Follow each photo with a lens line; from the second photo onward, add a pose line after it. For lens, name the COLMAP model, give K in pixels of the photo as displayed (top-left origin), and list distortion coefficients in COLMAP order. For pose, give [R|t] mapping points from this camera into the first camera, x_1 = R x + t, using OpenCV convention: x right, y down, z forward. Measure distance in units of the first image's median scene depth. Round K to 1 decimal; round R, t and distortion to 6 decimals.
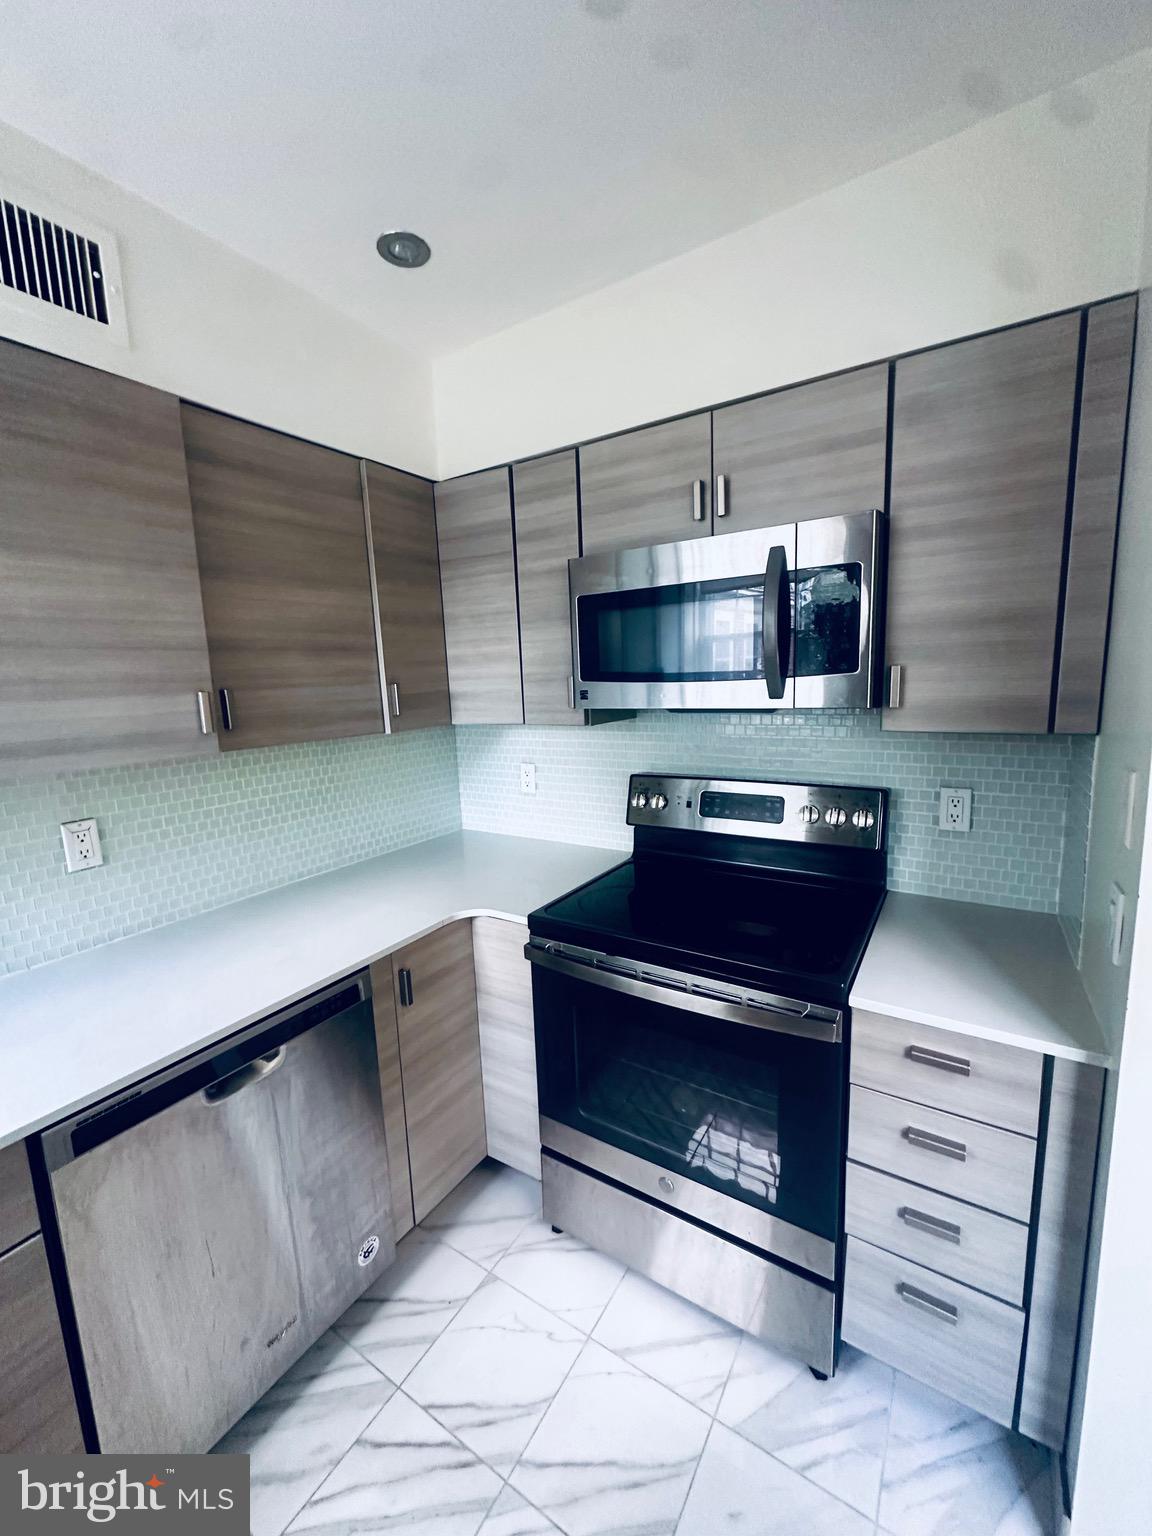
lens RADIAL K [[613.3, 0, 577.6], [0, 613.3, 766.9], [0, 0, 1]] dist [-0.003136, -0.000067]
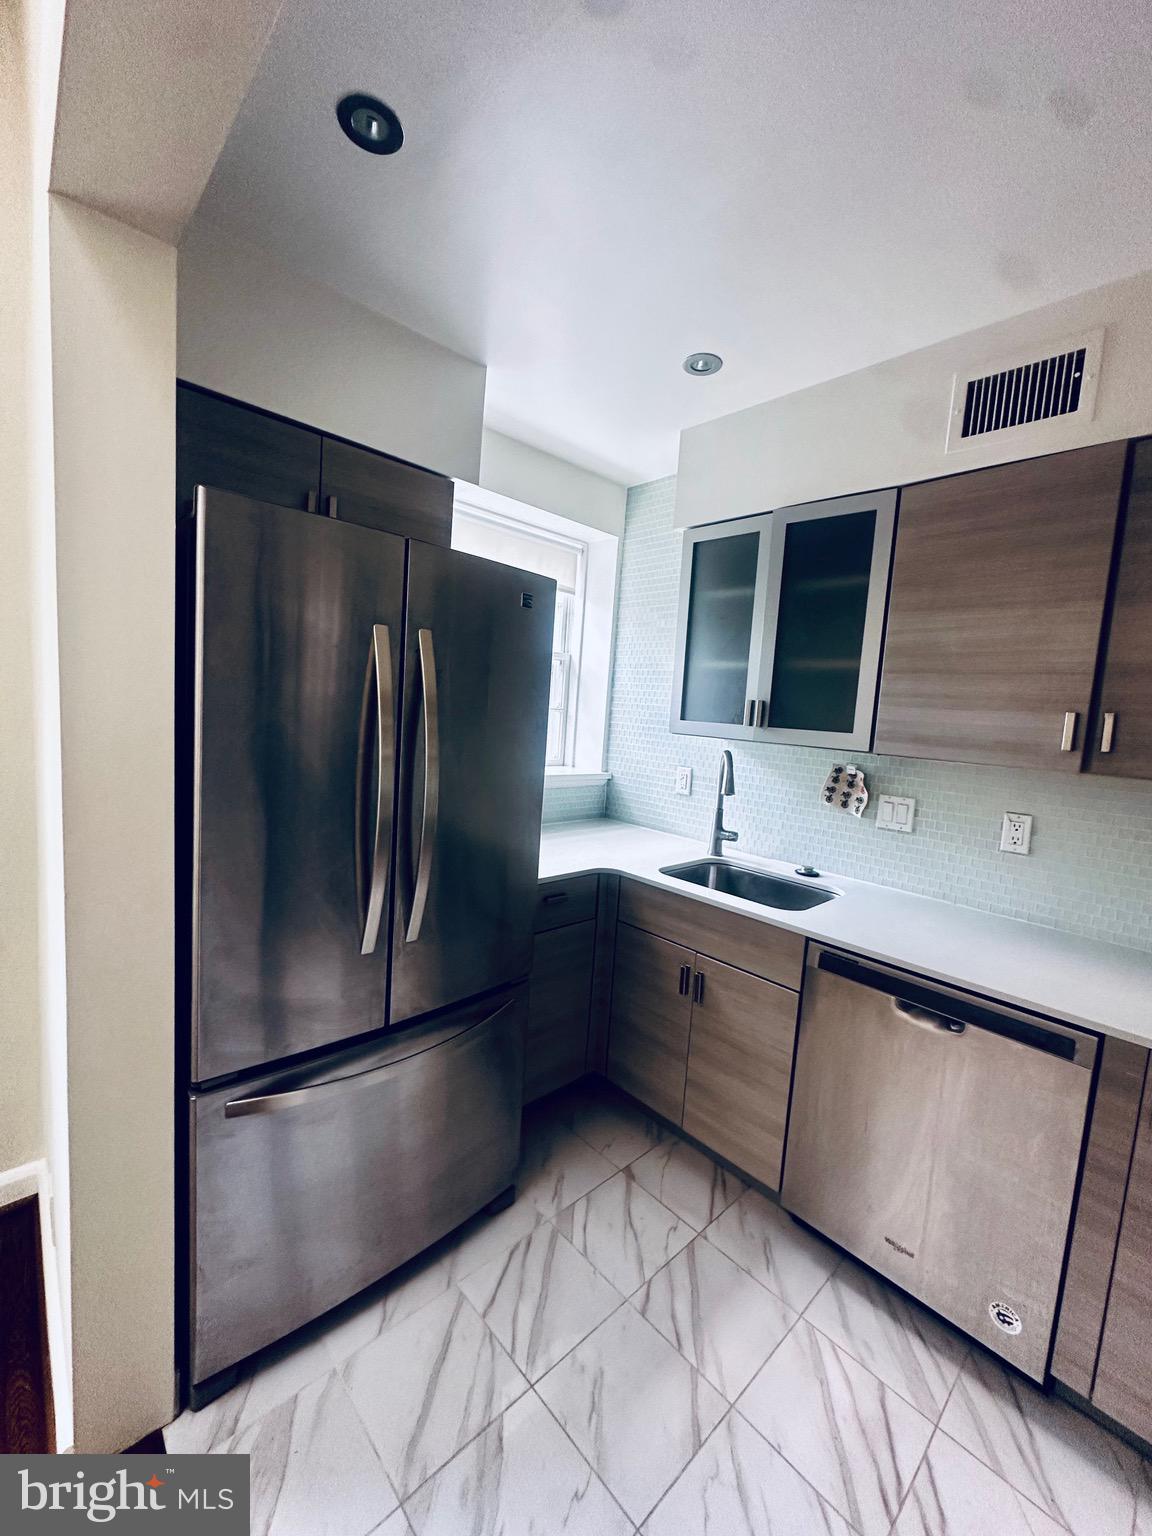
lens RADIAL K [[618.1, 0, 575.1], [0, 618.1, 769.6], [0, 0, 1]] dist [0.018364, -0.000051]
pose [[-0.249086, 0.120407, -0.960967, 0.731264], [-0.202984, 0.963713, 0.173366, -0.041816], [0.946971, 0.238244, -0.215607, 0.459129]]
